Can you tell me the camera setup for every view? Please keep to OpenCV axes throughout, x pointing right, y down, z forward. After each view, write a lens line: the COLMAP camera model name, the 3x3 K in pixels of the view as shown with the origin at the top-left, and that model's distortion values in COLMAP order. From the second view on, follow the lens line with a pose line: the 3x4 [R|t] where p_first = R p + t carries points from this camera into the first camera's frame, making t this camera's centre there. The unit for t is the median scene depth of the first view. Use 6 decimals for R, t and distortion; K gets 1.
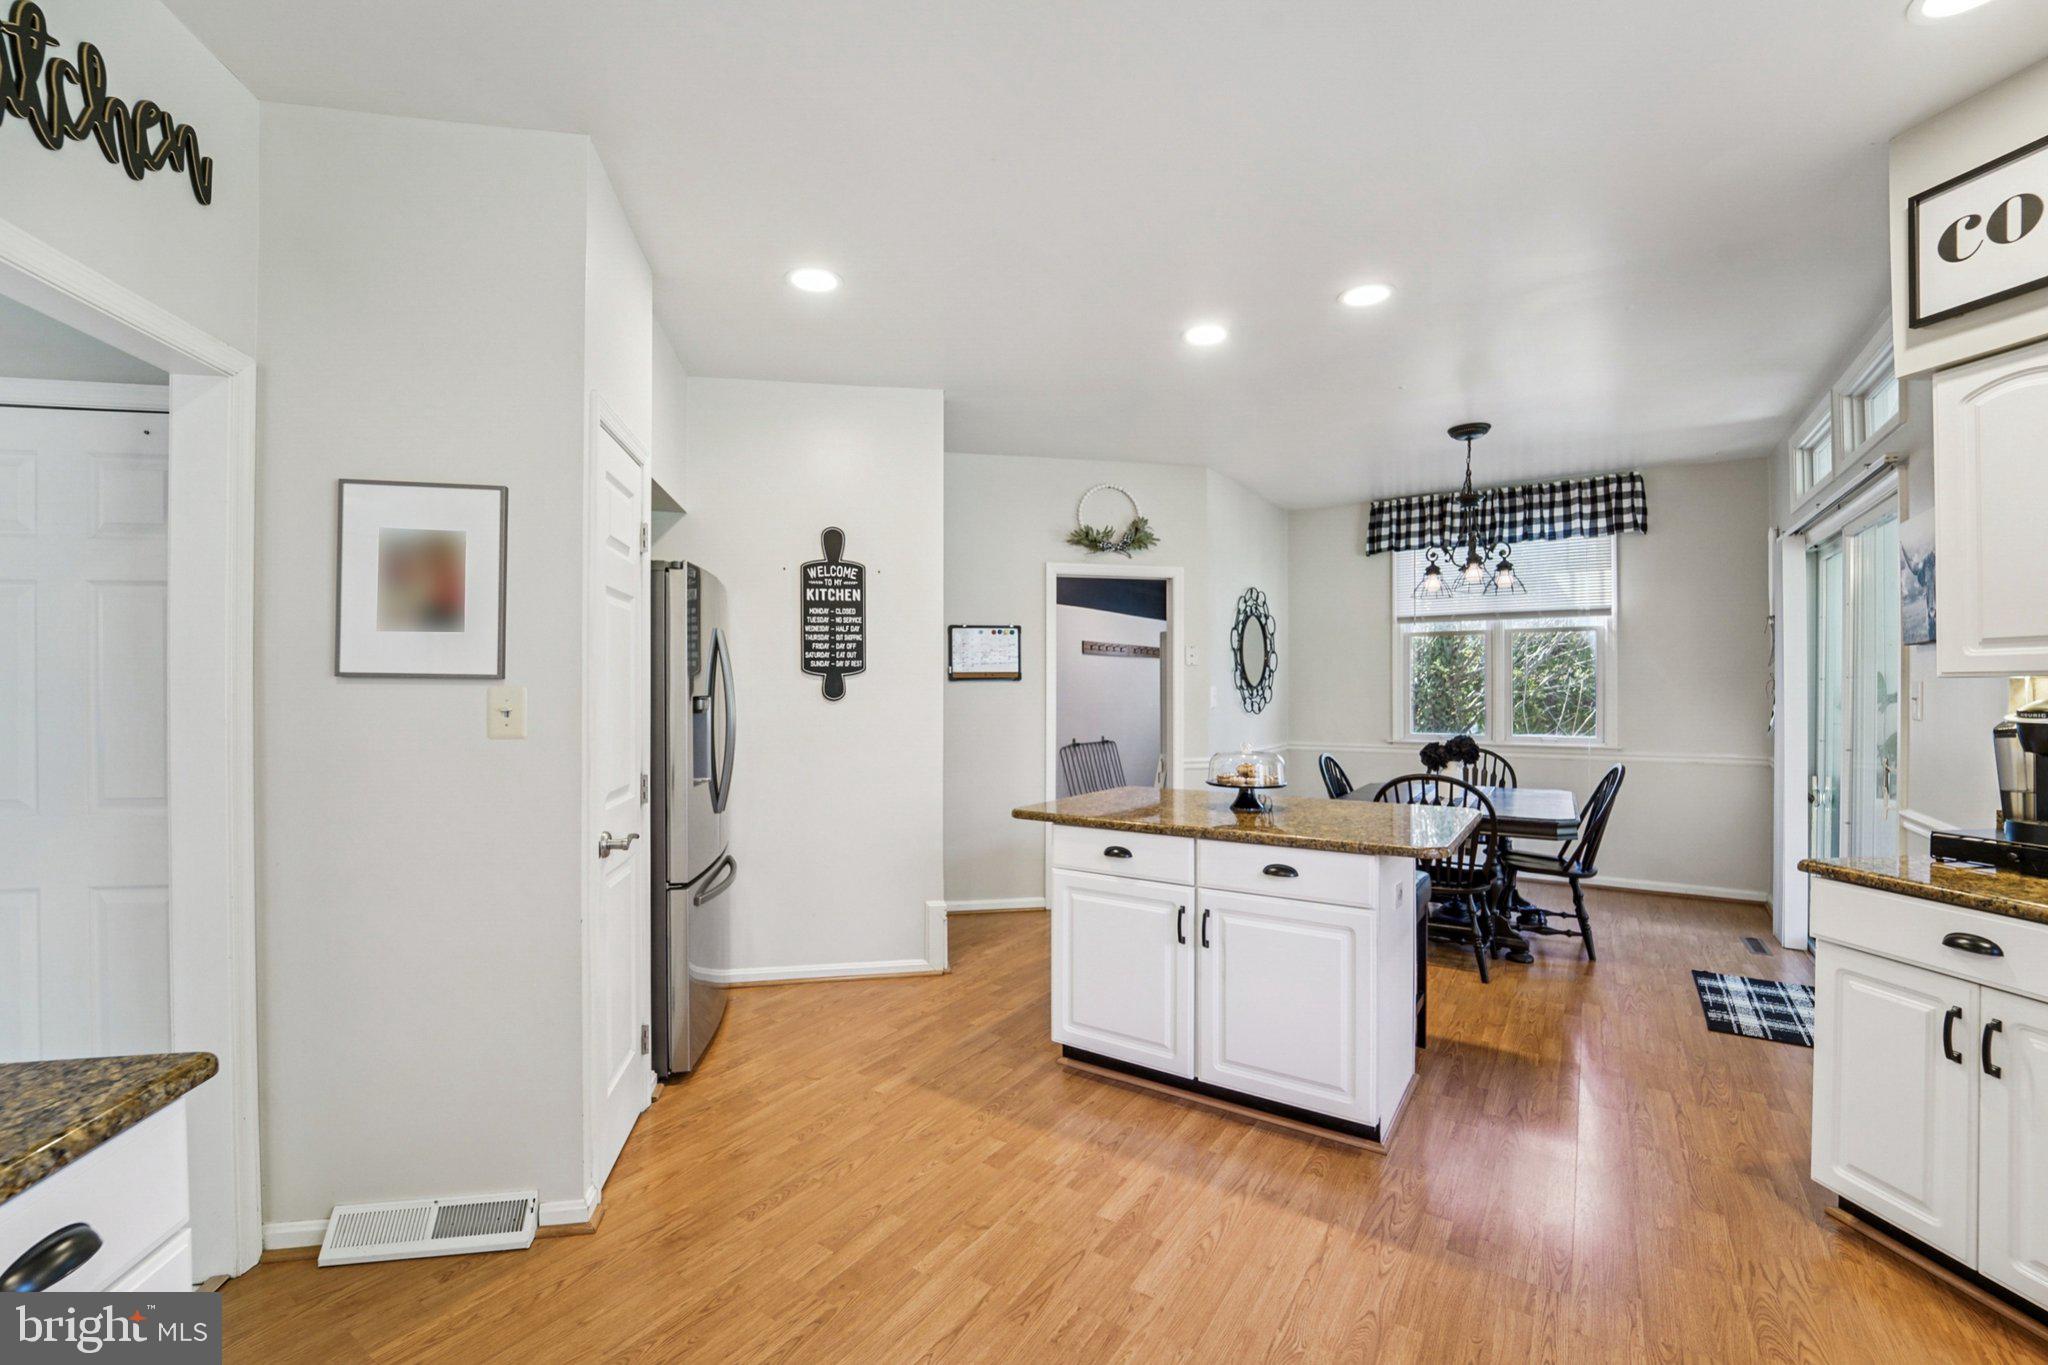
lens RADIAL K [[834.7, 0, 1020.9], [0, 834.7, 692.2], [0, 0, 1]] dist [-0.014877, 0.001491]
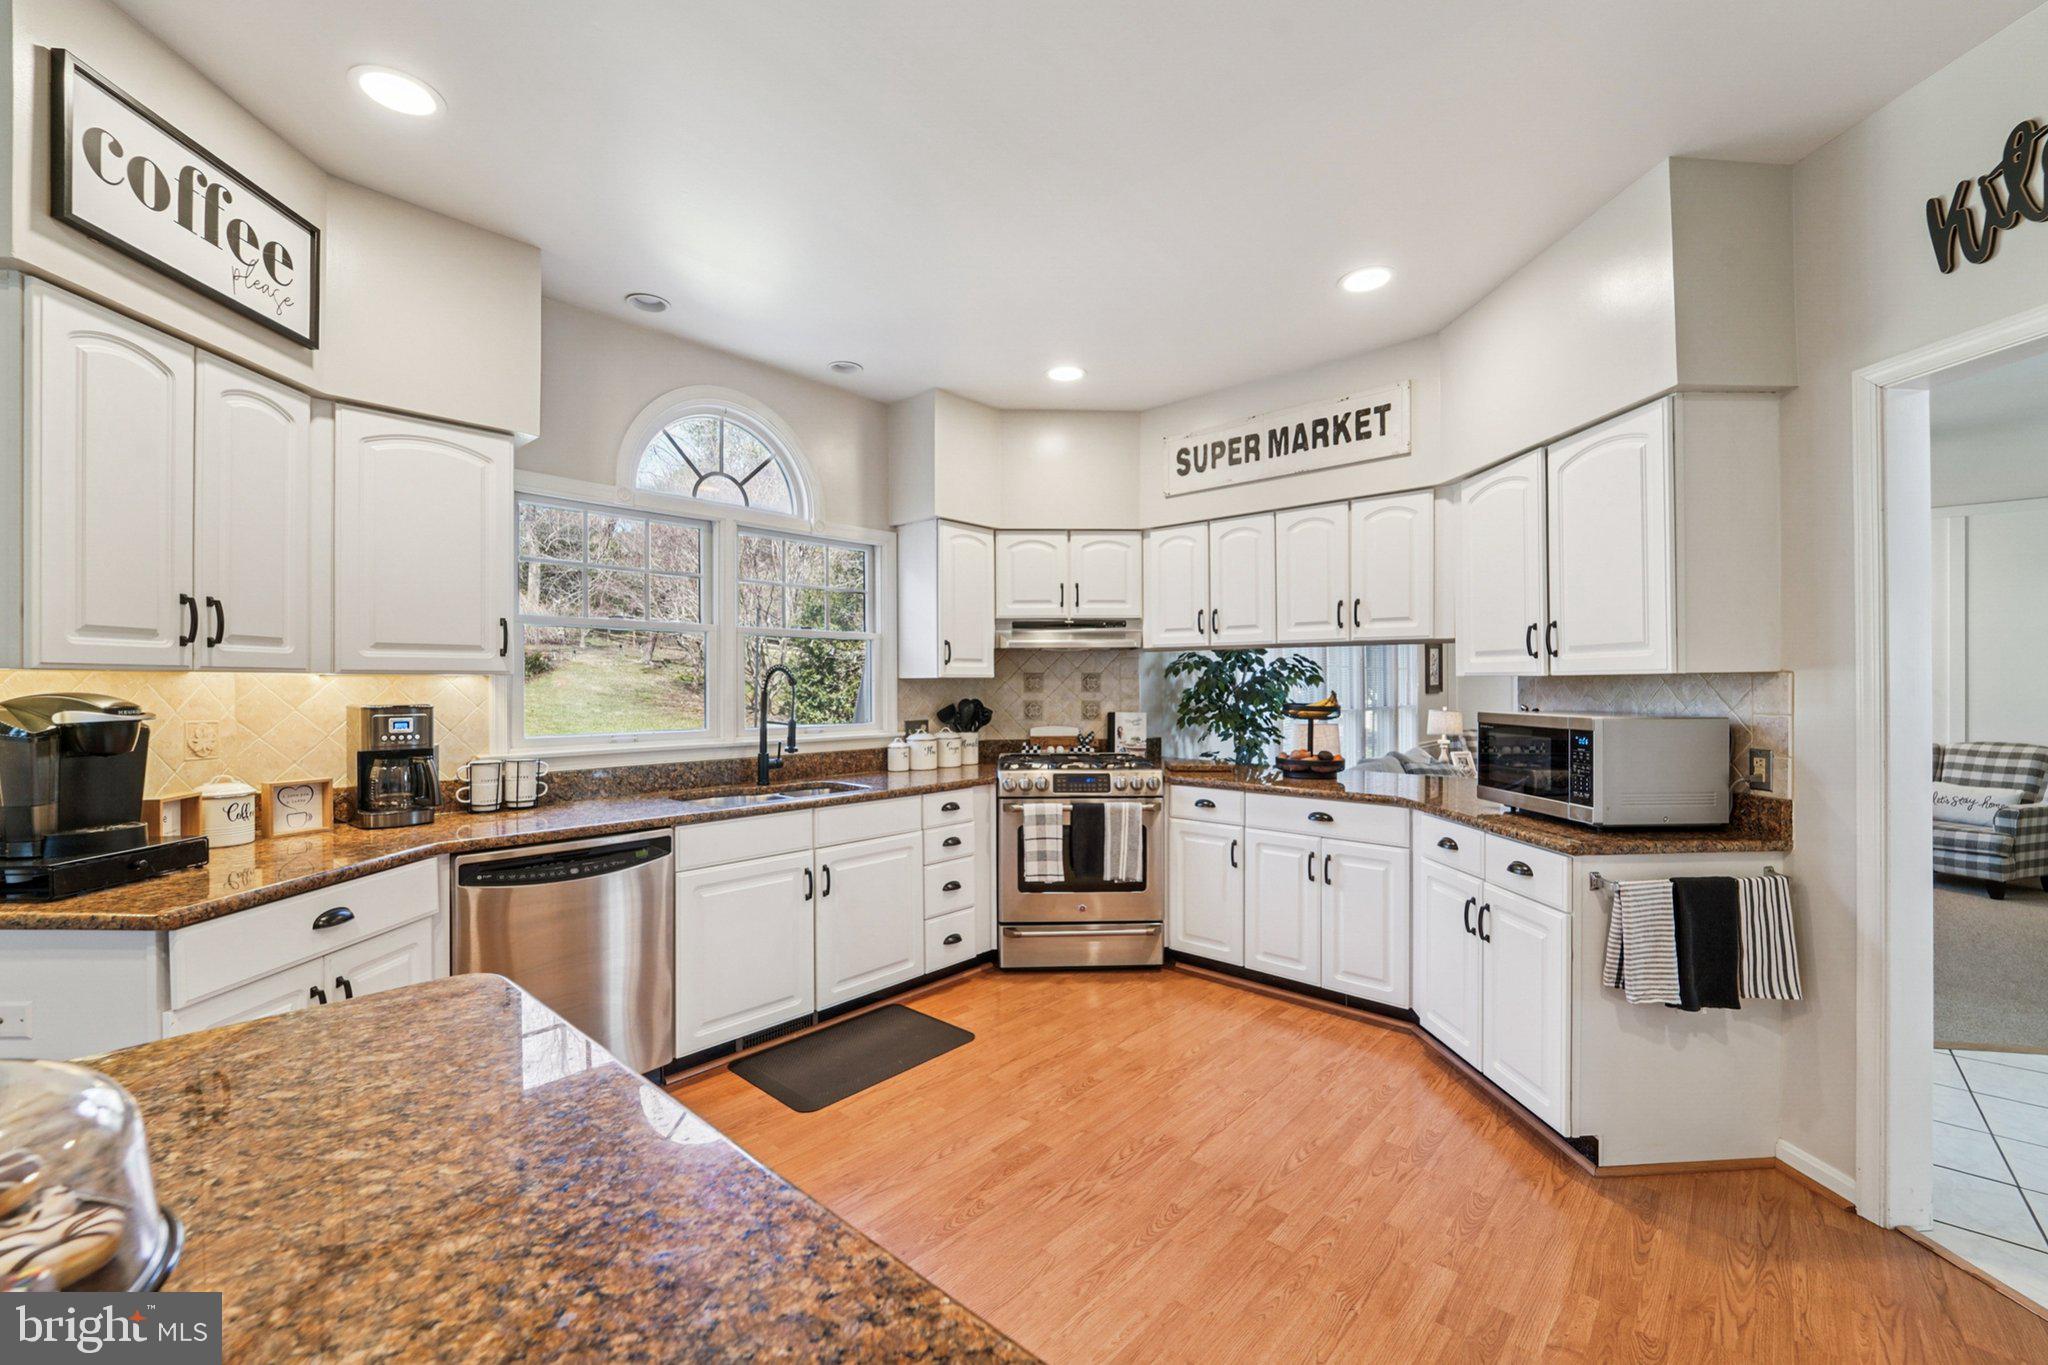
lens RADIAL K [[834.7, 0, 1026.2], [0, 834.7, 683.7], [0, 0, 1]] dist [-0.014877, 0.001491]
pose [[-0.992526, 0.005172, 0.121926, 0.095332], [0.005603, 0.999979, 0.003193, -0.003878], [-0.121907, 0.003852, -0.992534, 1.625461]]
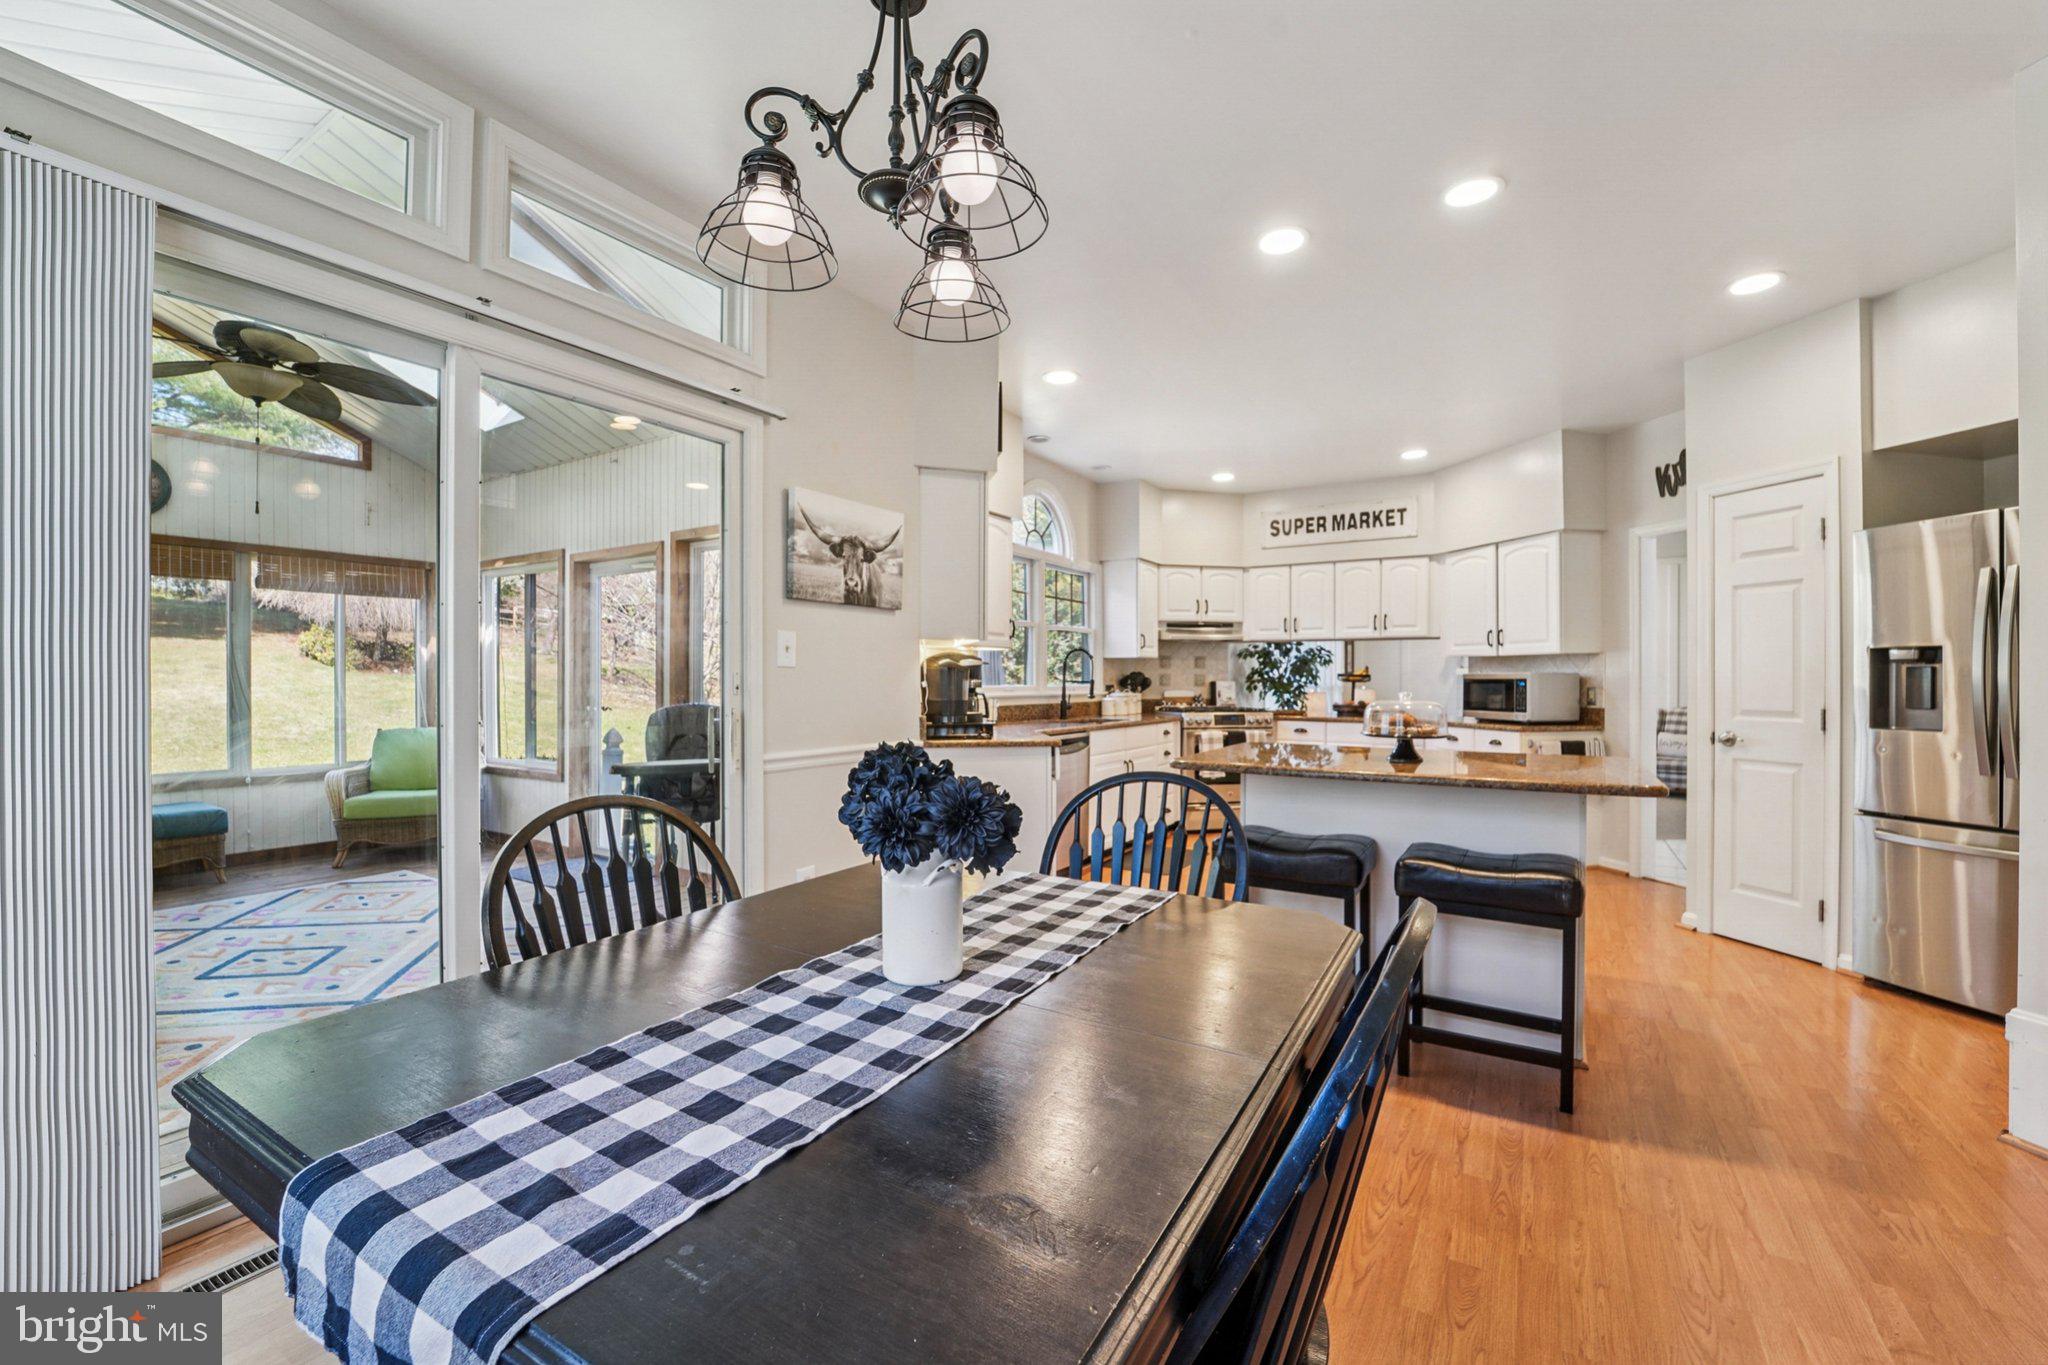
lens RADIAL K [[834.7, 0, 1037.1], [0, 834.7, 681.8], [0, 0, 1]] dist [-0.014877, 0.001491]
pose [[-0.997902, 0.002040, -0.064712, 1.120437], [0.001569, 0.999972, 0.007328, 0.056673], [0.064725, 0.007211, -0.997877, 2.839458]]
